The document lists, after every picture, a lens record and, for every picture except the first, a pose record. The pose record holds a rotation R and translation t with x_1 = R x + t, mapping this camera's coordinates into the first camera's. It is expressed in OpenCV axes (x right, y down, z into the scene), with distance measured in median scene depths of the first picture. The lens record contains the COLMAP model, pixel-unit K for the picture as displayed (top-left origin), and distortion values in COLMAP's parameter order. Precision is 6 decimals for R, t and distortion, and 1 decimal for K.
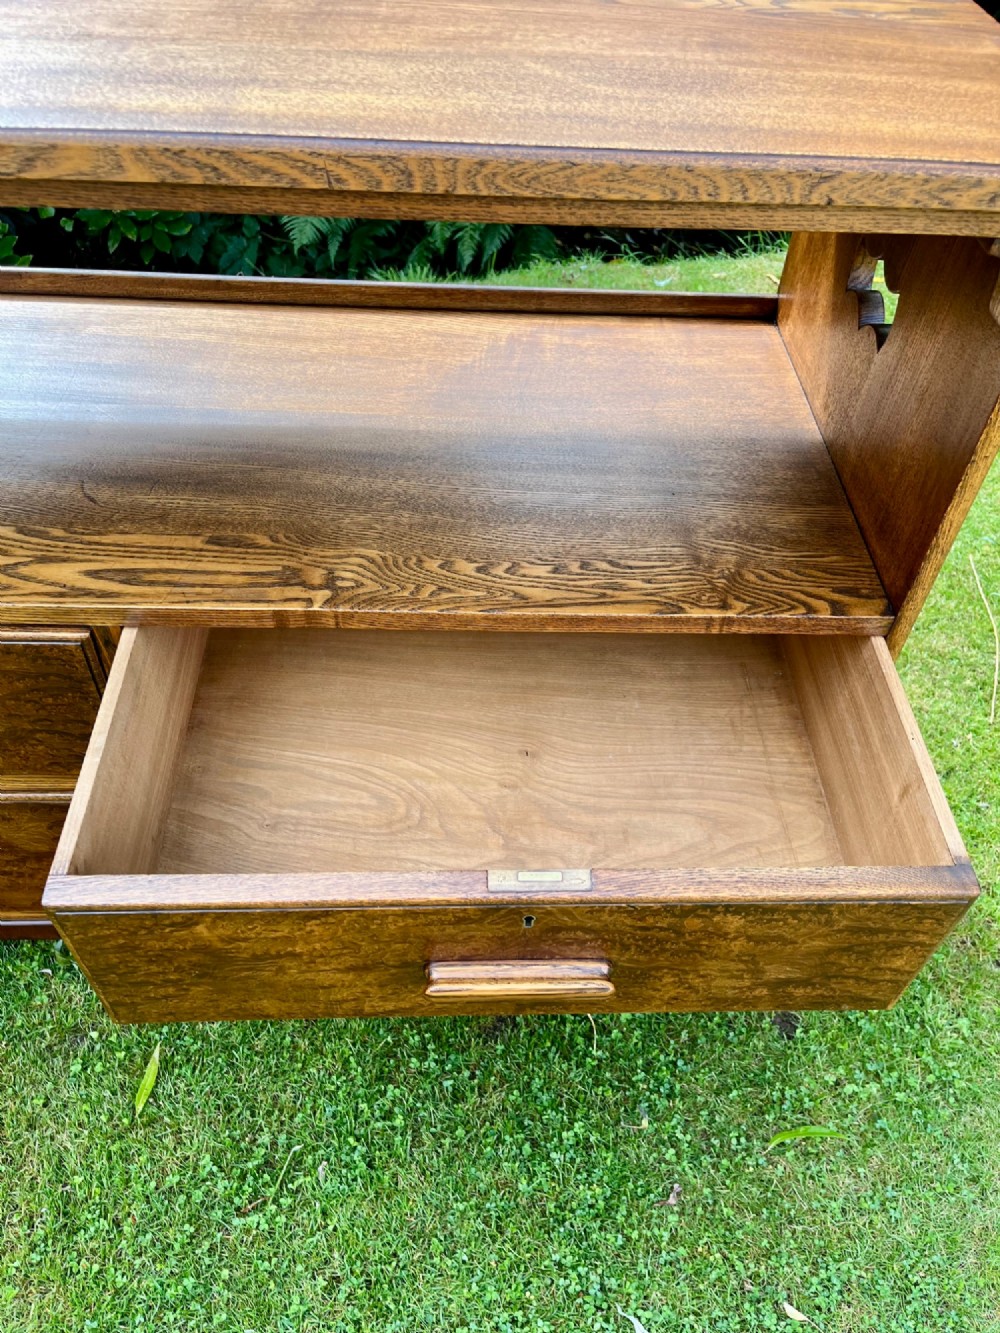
lens RADIAL K [[1022.2, 0, 506.8], [0, 1022.2, 685.3], [0, 0, 1]] dist [0.056578, -0.084654]
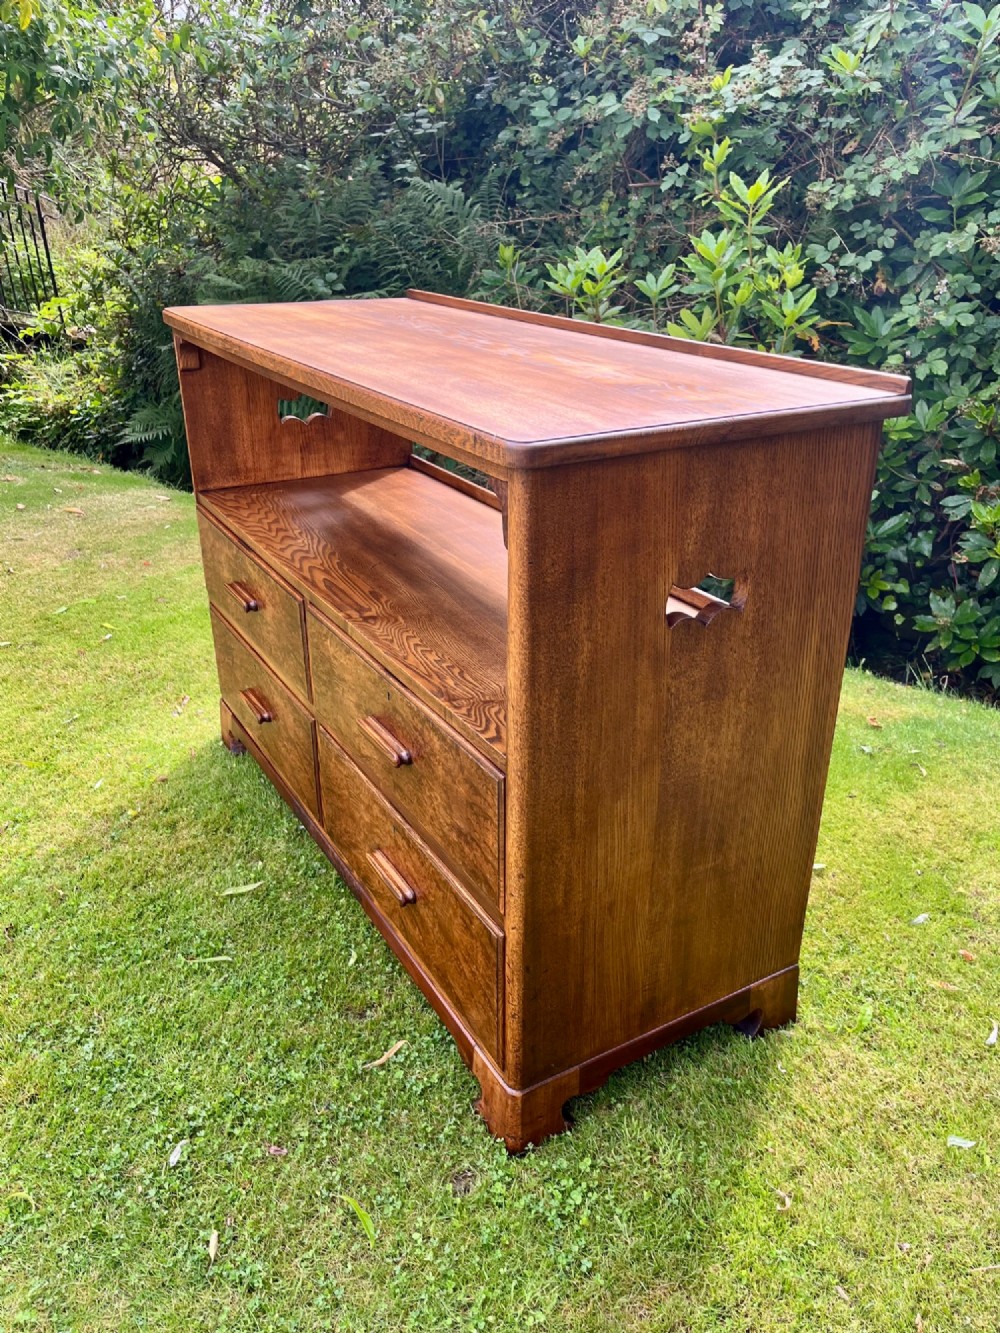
lens RADIAL K [[1022.2, 0, 518.1], [0, 1022.2, 677.3], [0, 0, 1]] dist [0.056578, -0.084654]
pose [[0.487753, 0.336239, -0.805631, 1.440891], [-0.638612, 0.766635, -0.066671, -0.067682], [0.595207, 0.547004, 0.588655, 0.147203]]
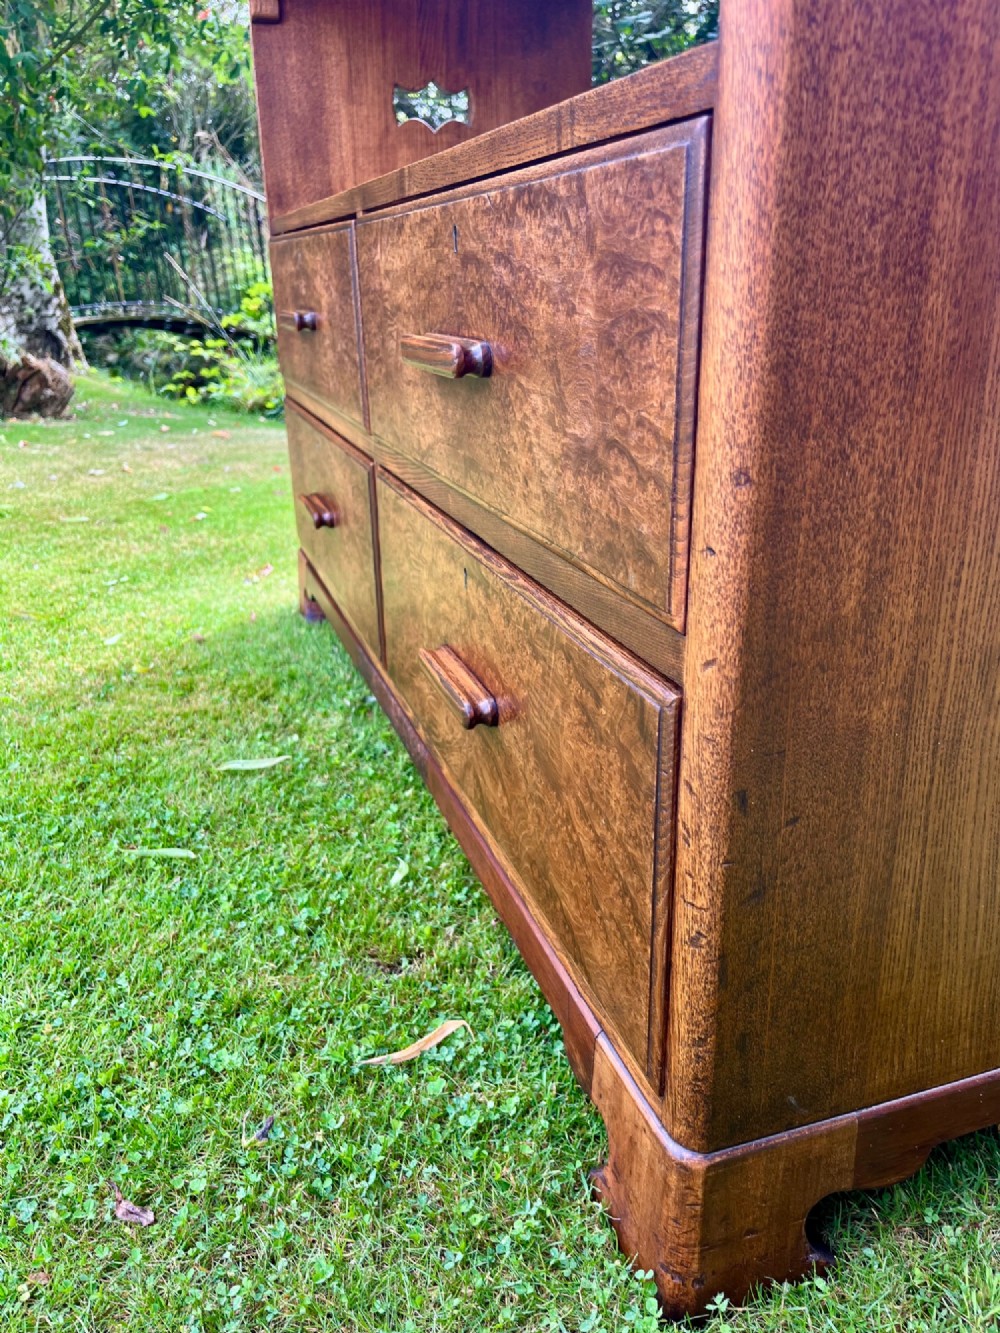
lens RADIAL K [[1022.2, 0, 513.0], [0, 1022.2, 684.7], [0, 0, 1]] dist [0.056578, -0.084654]
pose [[0.299746, 0.306091, -0.903582, 0.813410], [-0.688411, 0.725115, 0.017268, 0.177519], [0.660487, 0.616860, 0.428066, 0.922577]]
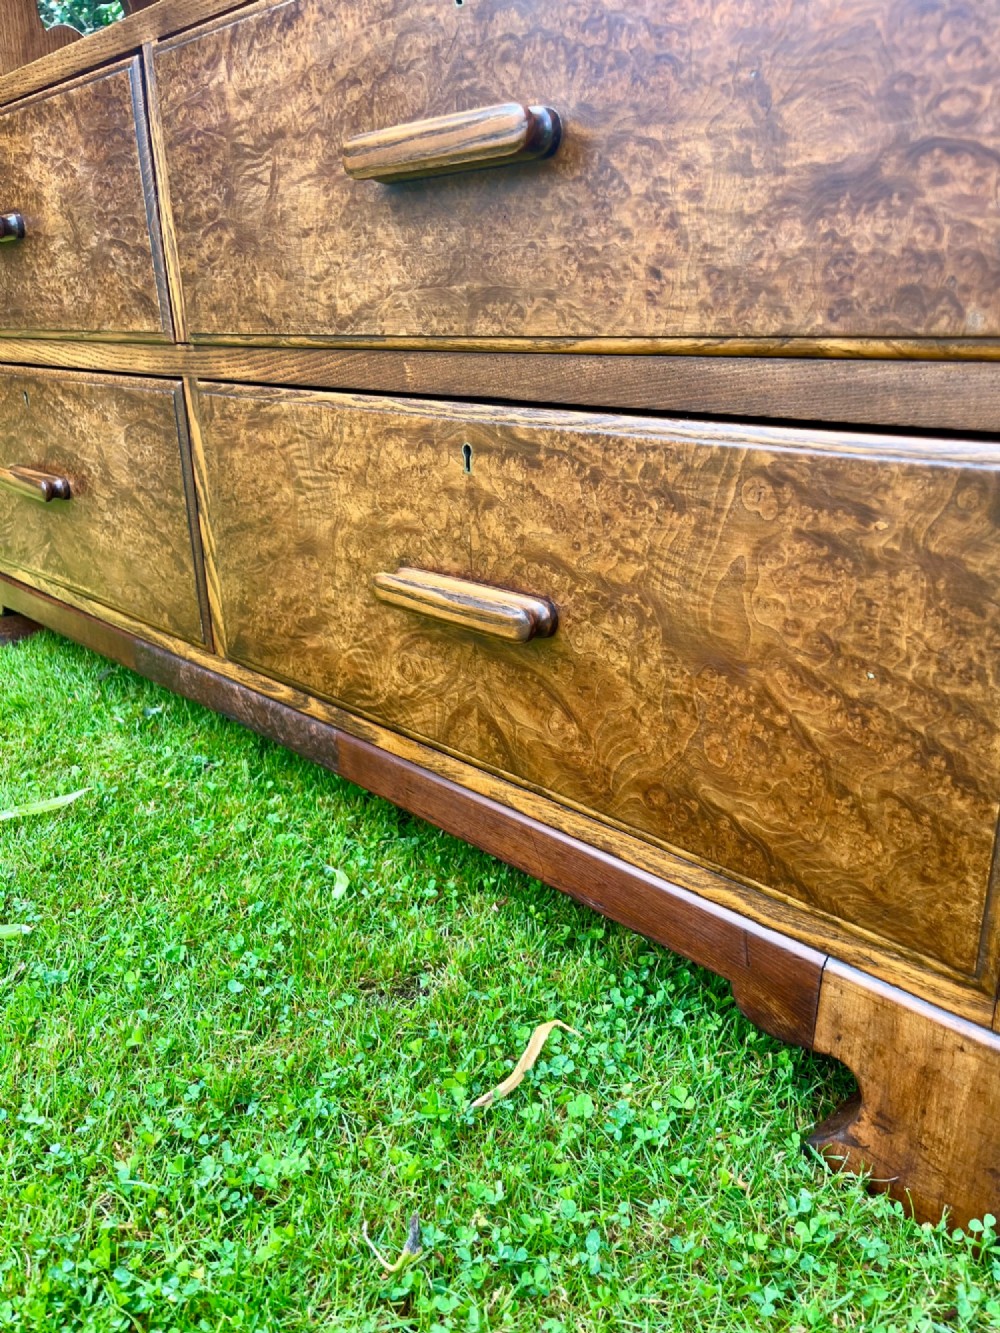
lens RADIAL K [[1022.2, 0, 521.0], [0, 1022.2, 692.2], [0, 0, 1]] dist [0.056578, -0.084654]
pose [[0.677296, 0.204773, -0.706639, 0.522426], [-0.514751, 0.818135, -0.256293, 0.433923], [0.525644, 0.537329, 0.659527, 0.868125]]
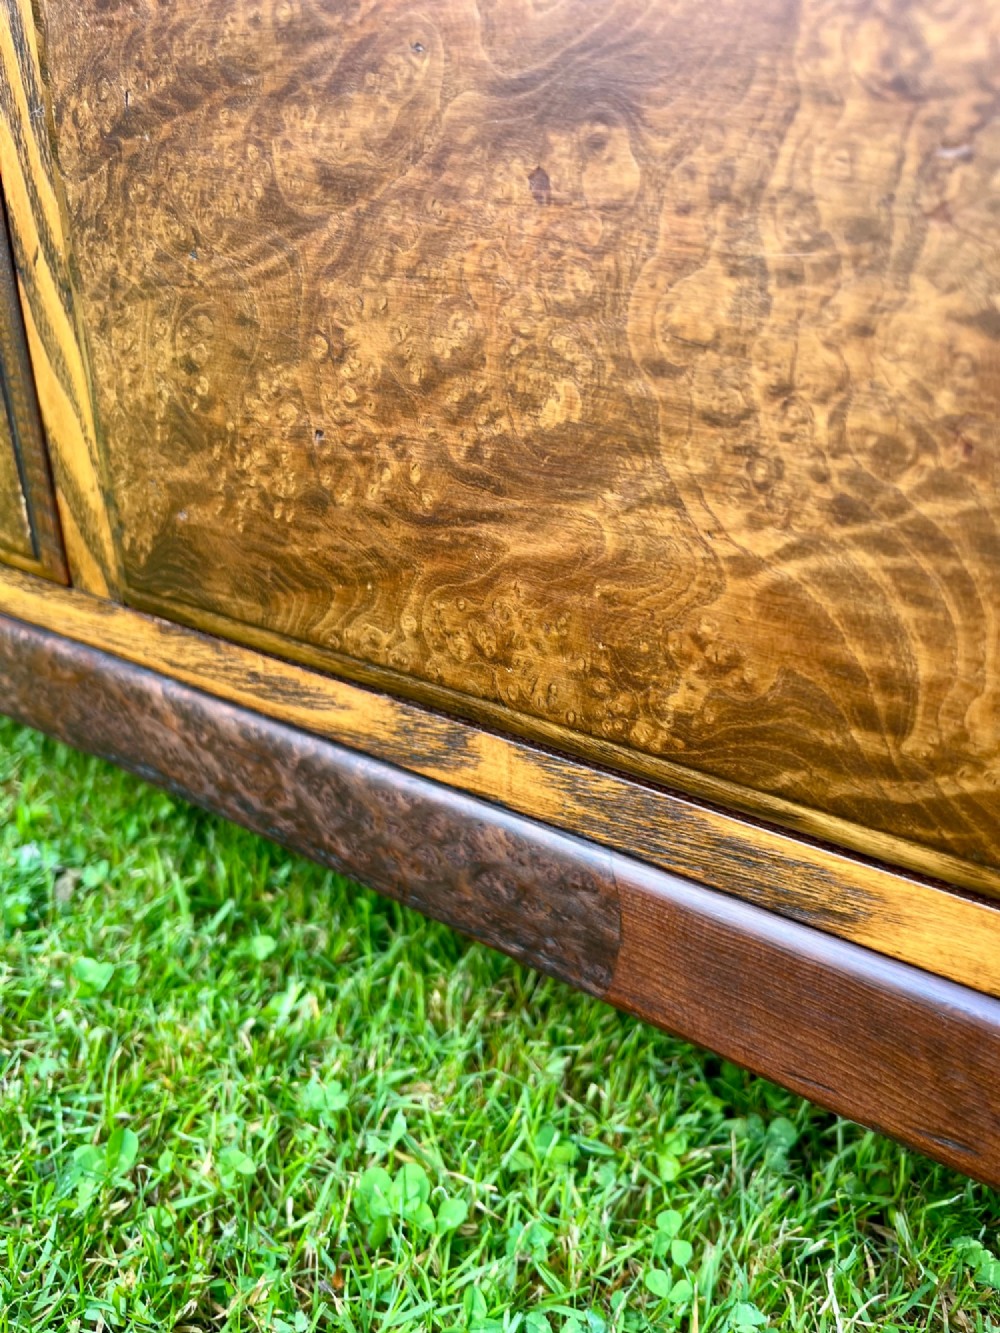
lens RADIAL K [[1022.2, 0, 528.8], [0, 1022.2, 654.3], [0, 0, 1]] dist [0.056578, -0.084654]
pose [[0.809121, 0.206614, -0.550121, -0.099972], [-0.416863, 0.861631, -0.289513, 0.352651], [0.414184, 0.463577, 0.783293, 1.167664]]
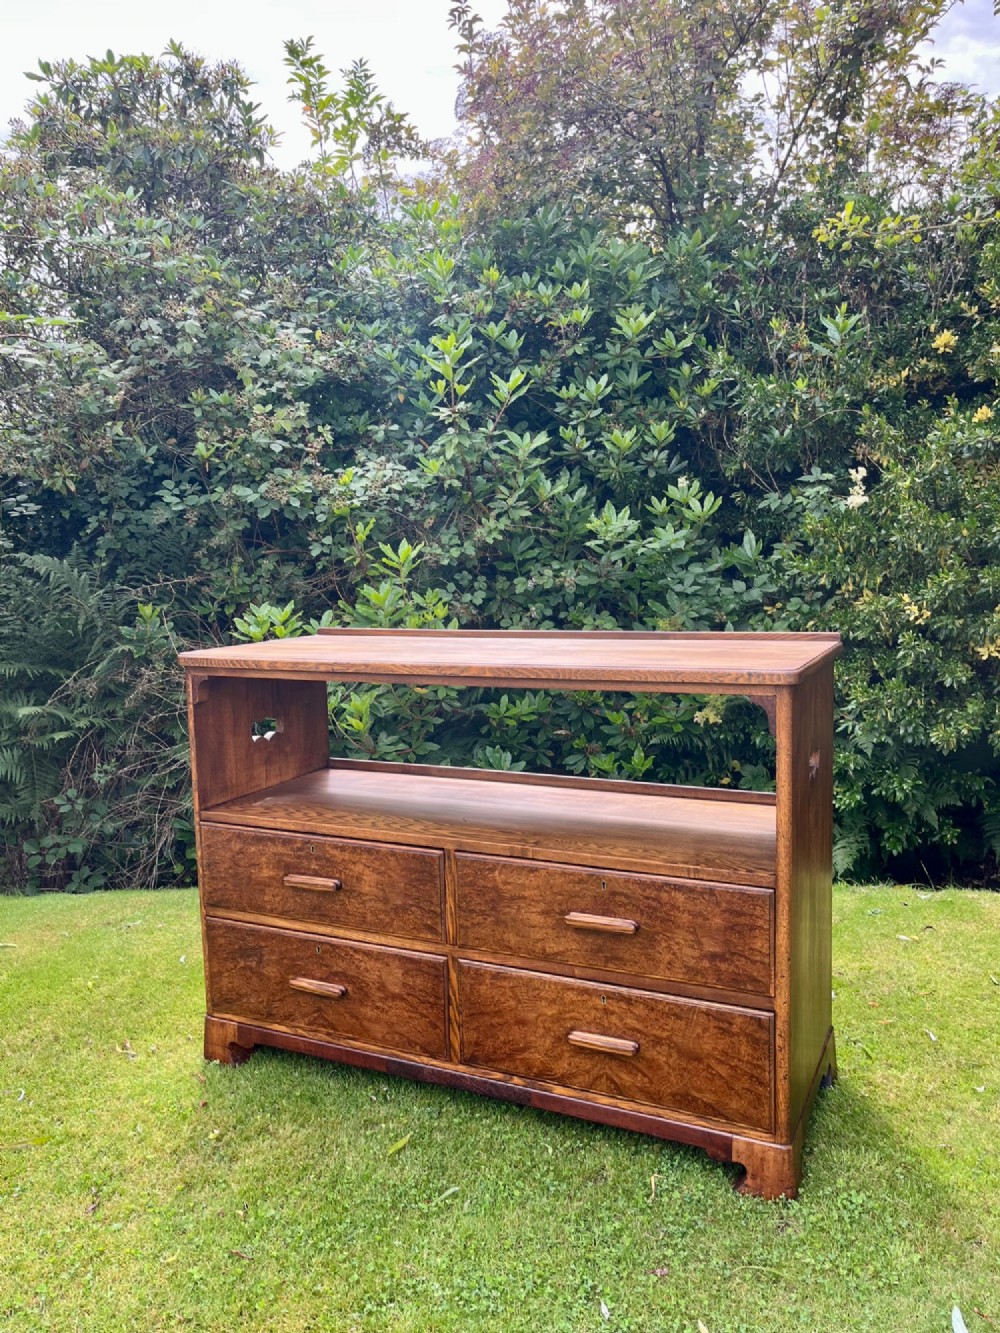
lens RADIAL K [[1022.2, 0, 505.7], [0, 1022.2, 664.3], [0, 0, 1]] dist [0.056578, -0.084654]
pose [[0.888311, -0.017295, -0.458916, 0.859803], [-0.294019, 0.746223, -0.597247, 1.025623], [0.352783, 0.665471, 0.657794, -0.863551]]
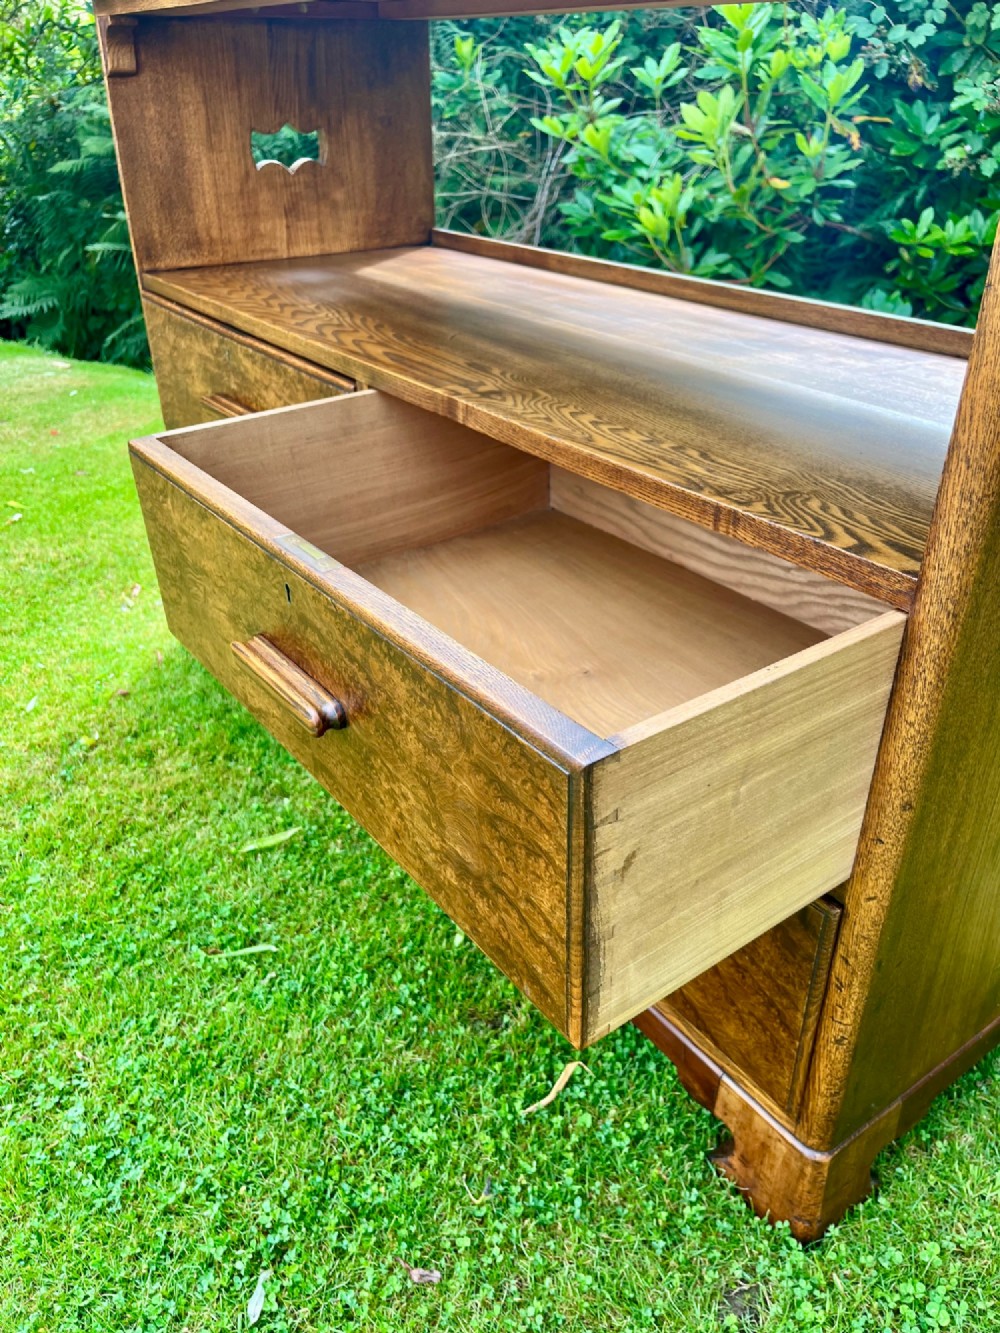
lens RADIAL K [[1022.2, 0, 505.4], [0, 1022.2, 686.4], [0, 0, 1]] dist [0.056578, -0.084654]
pose [[0.563043, 0.380593, -0.733575, 0.750879], [-0.595036, 0.802690, -0.040260, 0.181660], [0.573510, 0.459171, 0.678415, 0.409287]]
